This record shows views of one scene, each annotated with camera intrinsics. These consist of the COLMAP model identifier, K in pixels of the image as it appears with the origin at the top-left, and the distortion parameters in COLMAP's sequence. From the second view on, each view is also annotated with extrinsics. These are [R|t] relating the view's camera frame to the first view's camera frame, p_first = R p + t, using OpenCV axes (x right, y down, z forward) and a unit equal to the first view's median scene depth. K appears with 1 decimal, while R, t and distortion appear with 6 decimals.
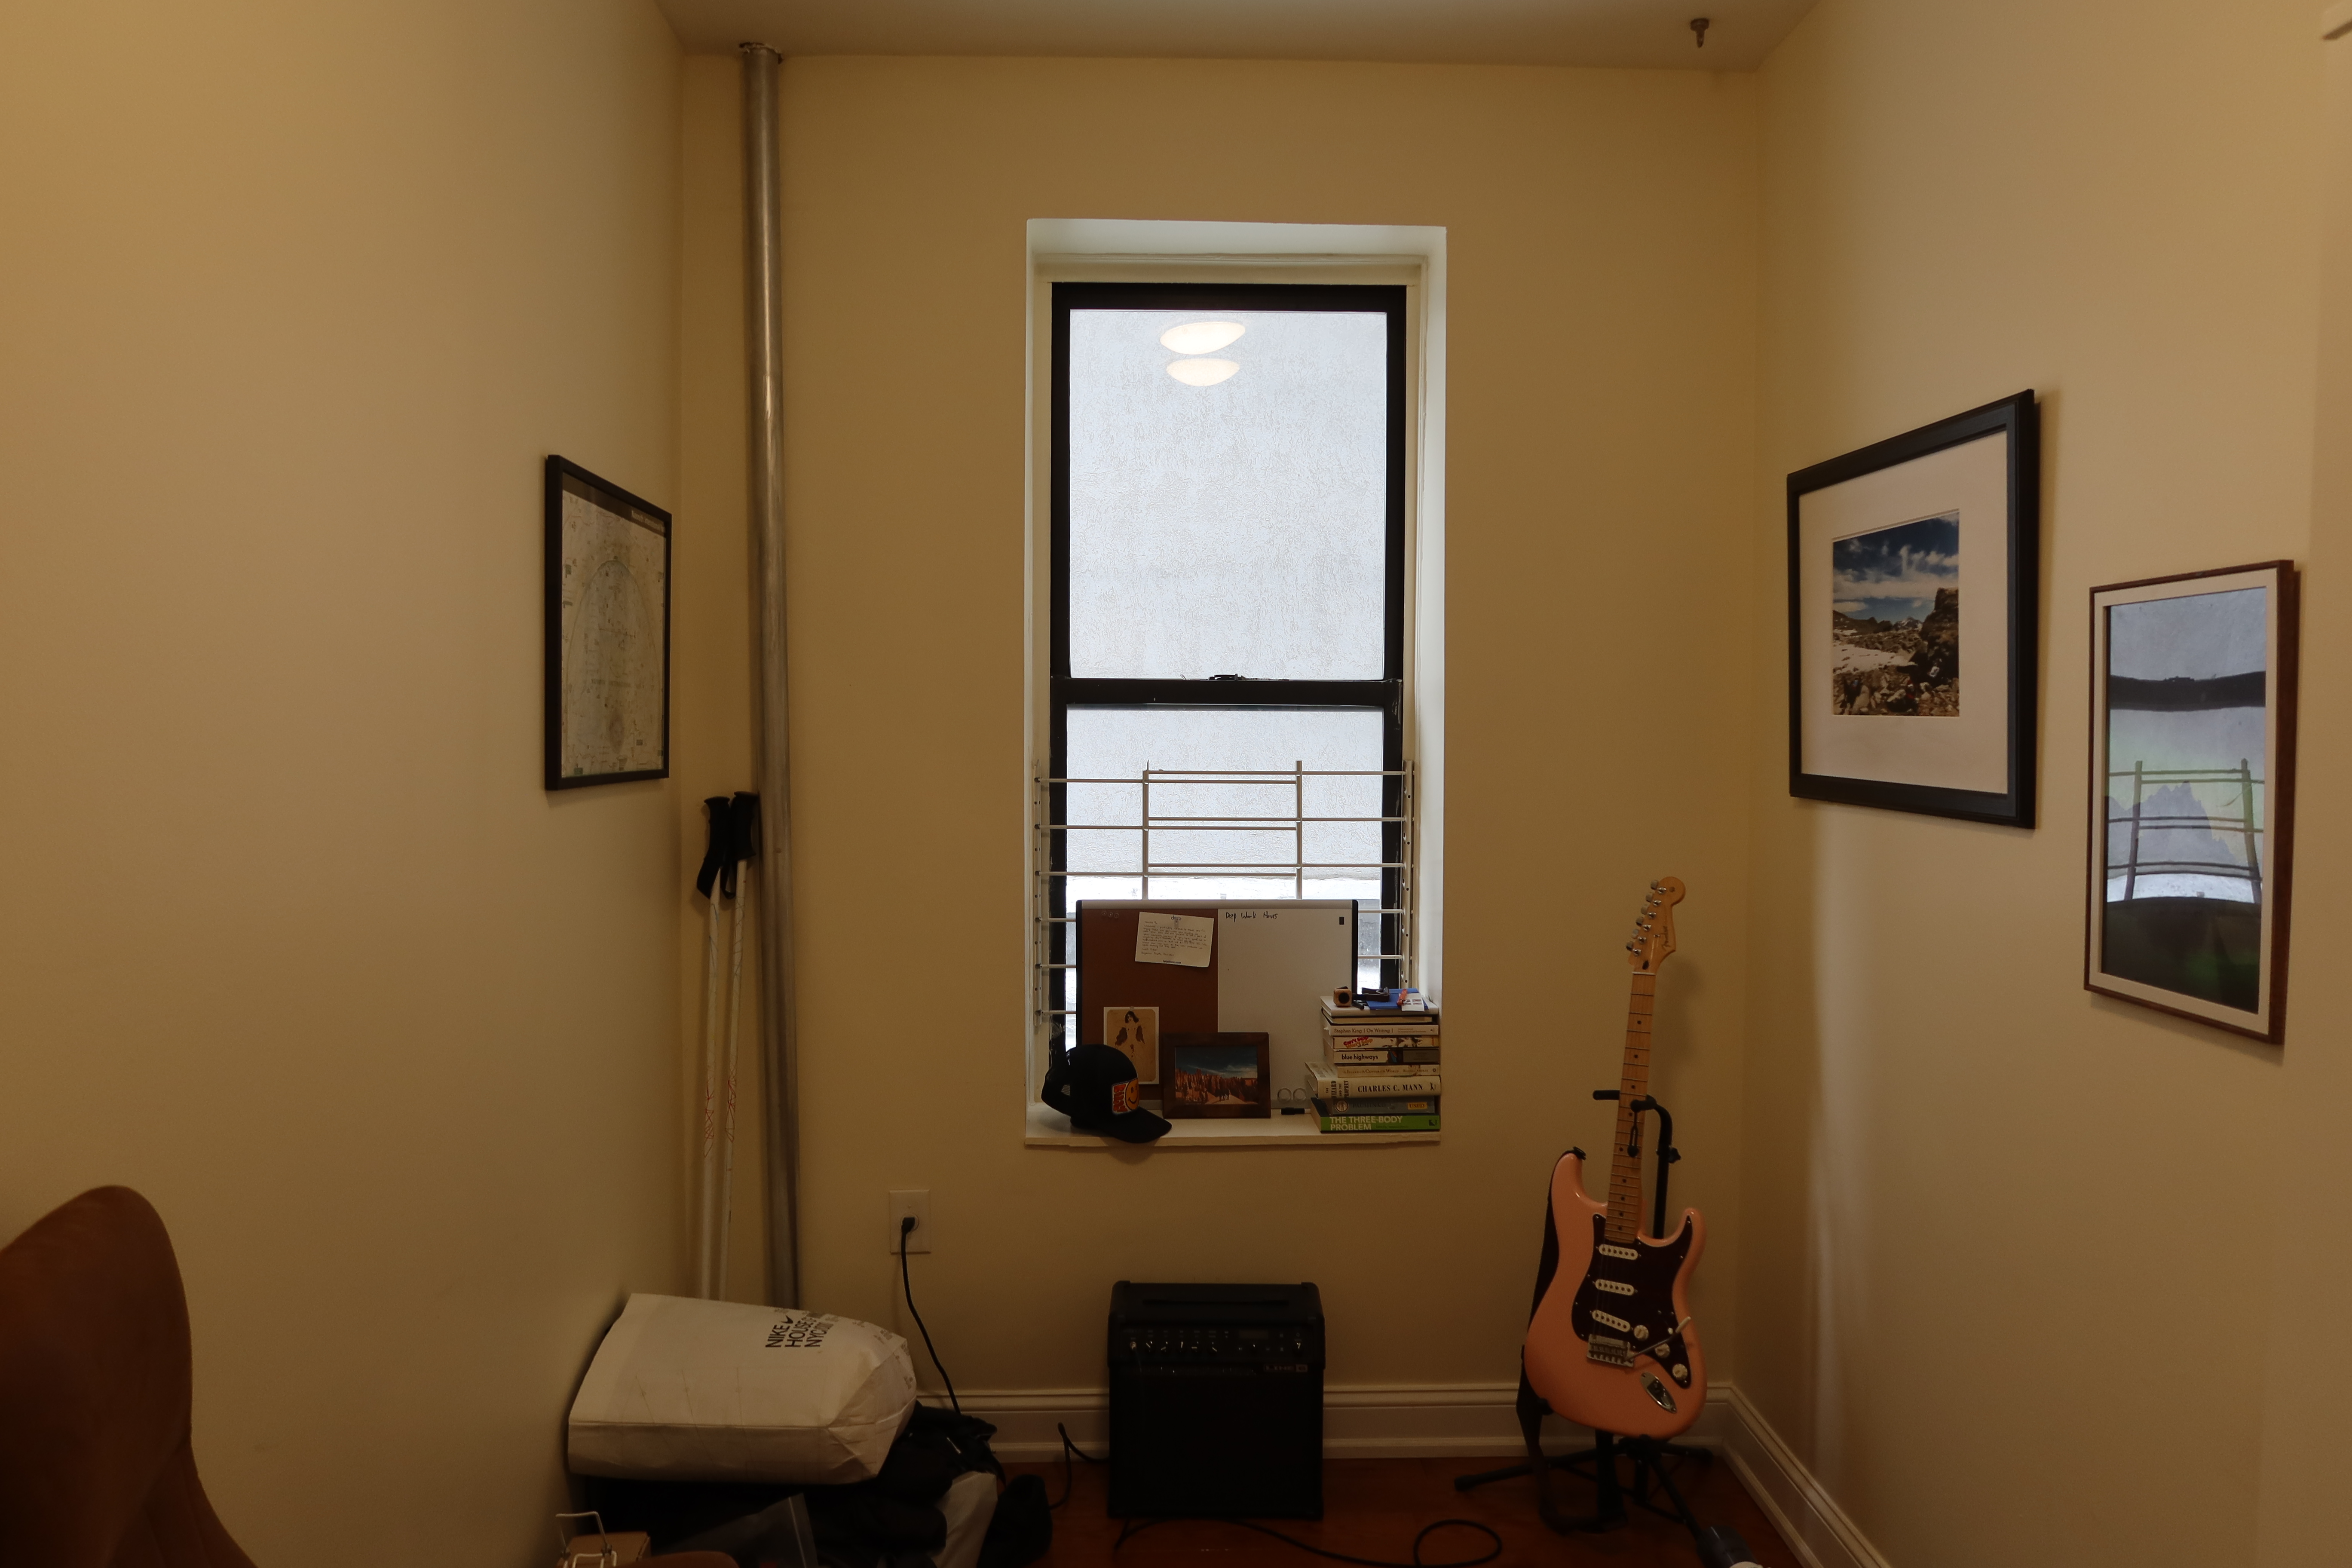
lens RADIAL K [[1620.7, 0, 1180.2], [0, 1620.7, 760.6], [0, 0, 1]] dist [-0.024334, 0.001159]
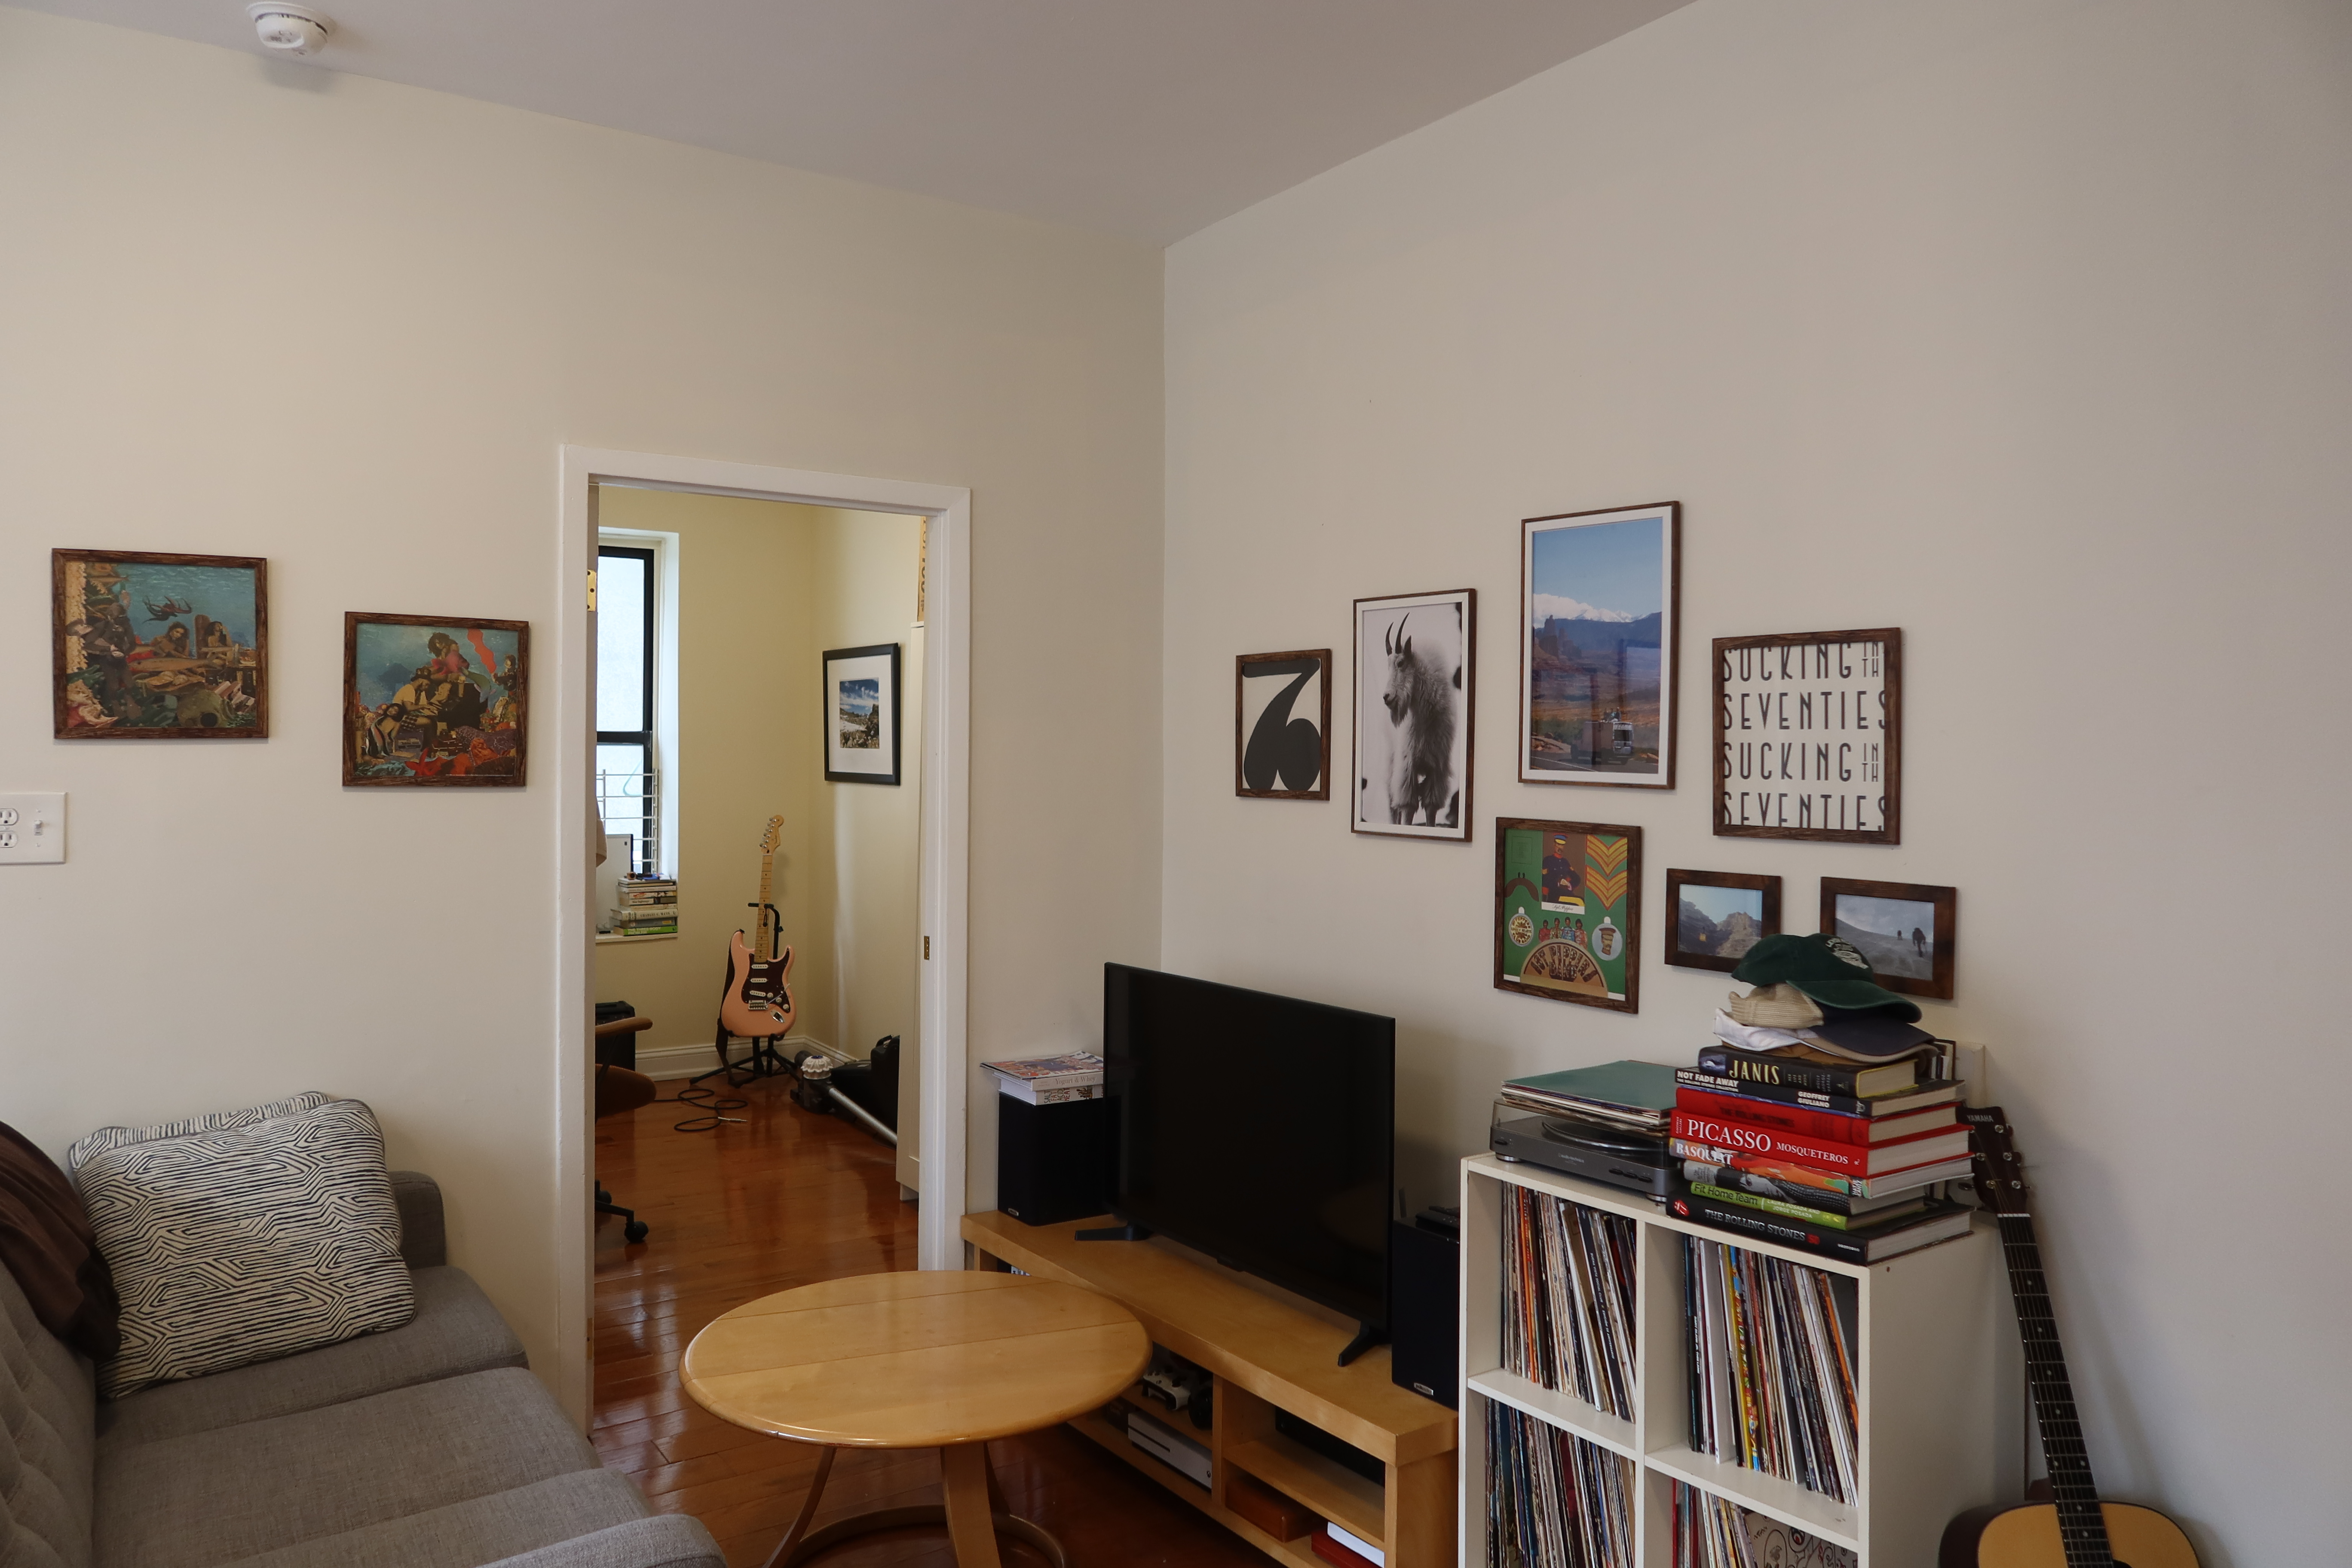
lens RADIAL K [[1620.7, 0, 1180.2], [0, 1620.7, 760.6], [0, 0, 1]] dist [-0.024334, 0.001159]
pose [[0.843819, -0.003264, 0.536618, -0.504244], [0.012990, 0.999813, -0.014345, 0.034652], [-0.536470, 0.019076, 0.843704, -1.413410]]
